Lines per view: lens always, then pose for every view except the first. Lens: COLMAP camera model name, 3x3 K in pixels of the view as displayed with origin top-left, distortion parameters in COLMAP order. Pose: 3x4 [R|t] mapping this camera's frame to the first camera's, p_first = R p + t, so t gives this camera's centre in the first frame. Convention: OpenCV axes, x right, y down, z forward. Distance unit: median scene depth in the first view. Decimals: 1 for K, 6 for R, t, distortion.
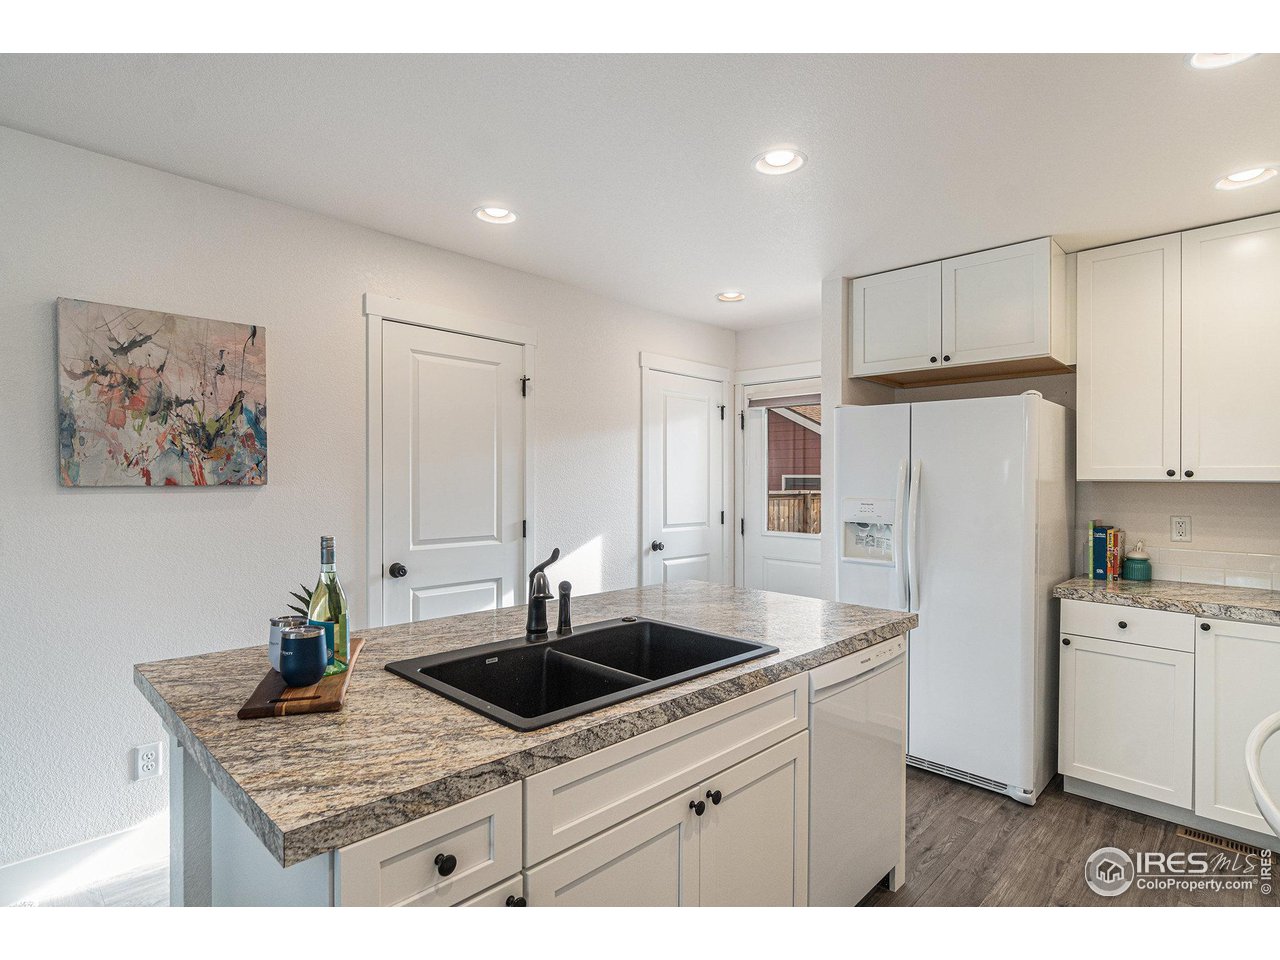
lens RADIAL K [[658.1, 0, 659.8], [0, 658.1, 481.1], [0, 0, 1]] dist [-0.011307, 0.003511]
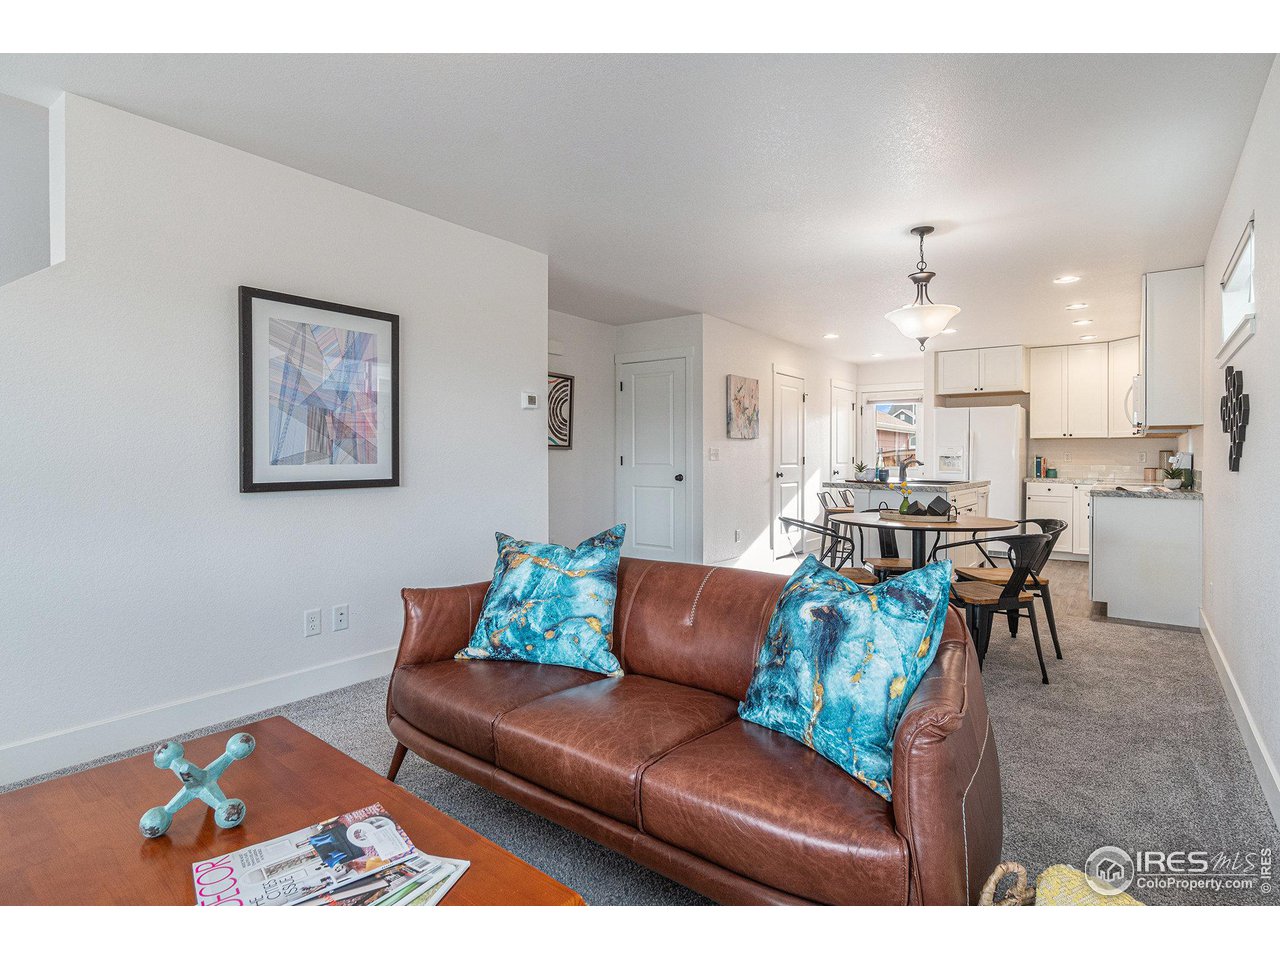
lens RADIAL K [[658.1, 0, 664.6], [0, 658.1, 458.2], [0, 0, 1]] dist [-0.011307, 0.003511]
pose [[0.990646, -0.004738, 0.136372, -1.173865], [0.004162, 0.999981, 0.004510, 0.062420], [-0.136391, -0.003900, 0.990647, -1.396588]]
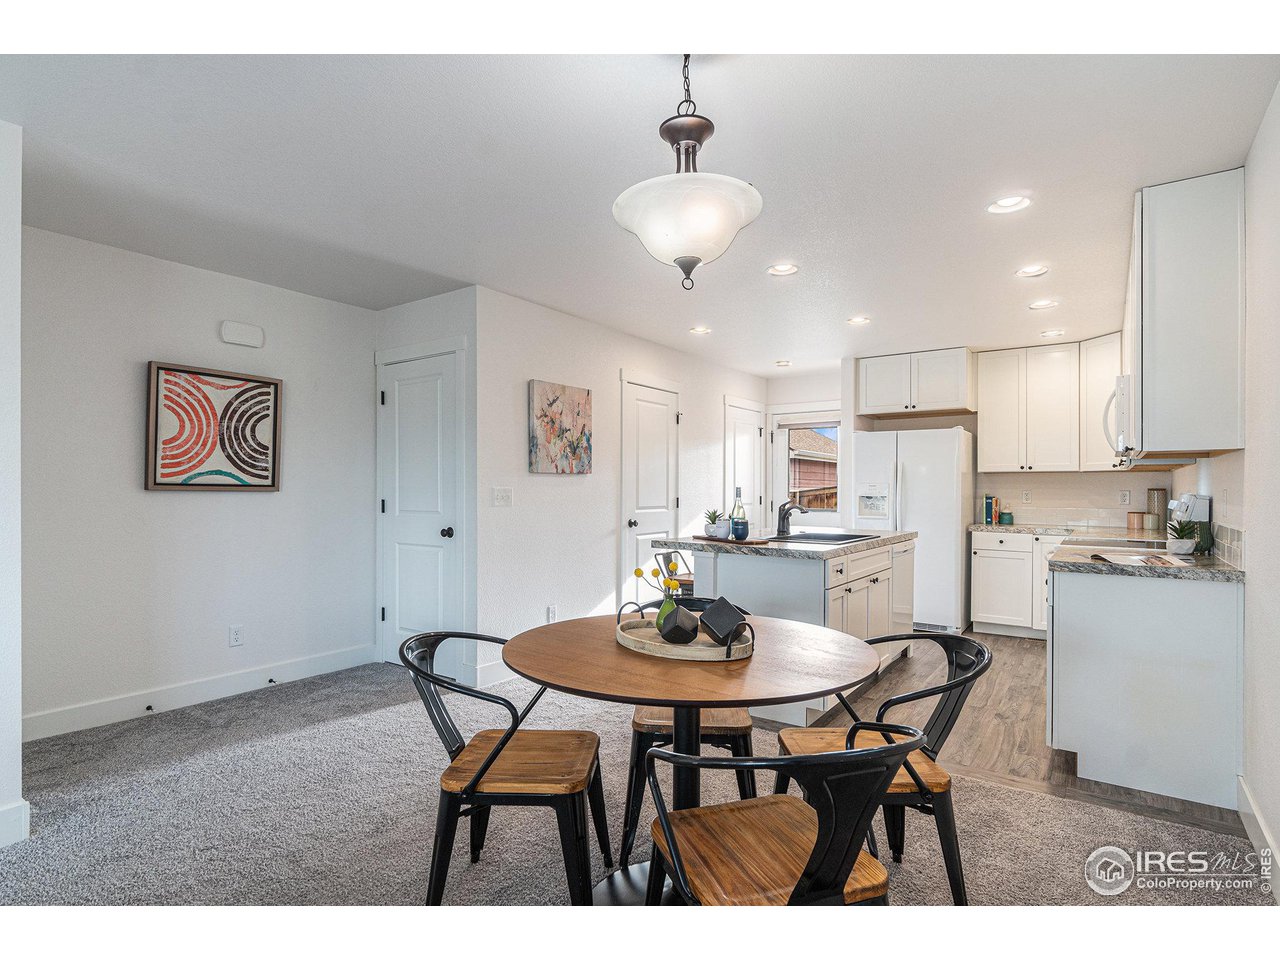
lens RADIAL K [[658.1, 0, 662.7], [0, 658.1, 493.7], [0, 0, 1]] dist [-0.011307, 0.003511]
pose [[0.986489, -0.007627, 0.163653, -0.618603], [0.006439, 0.999949, 0.007786, 0.043714], [-0.163704, -0.006627, 0.986487, -0.782679]]
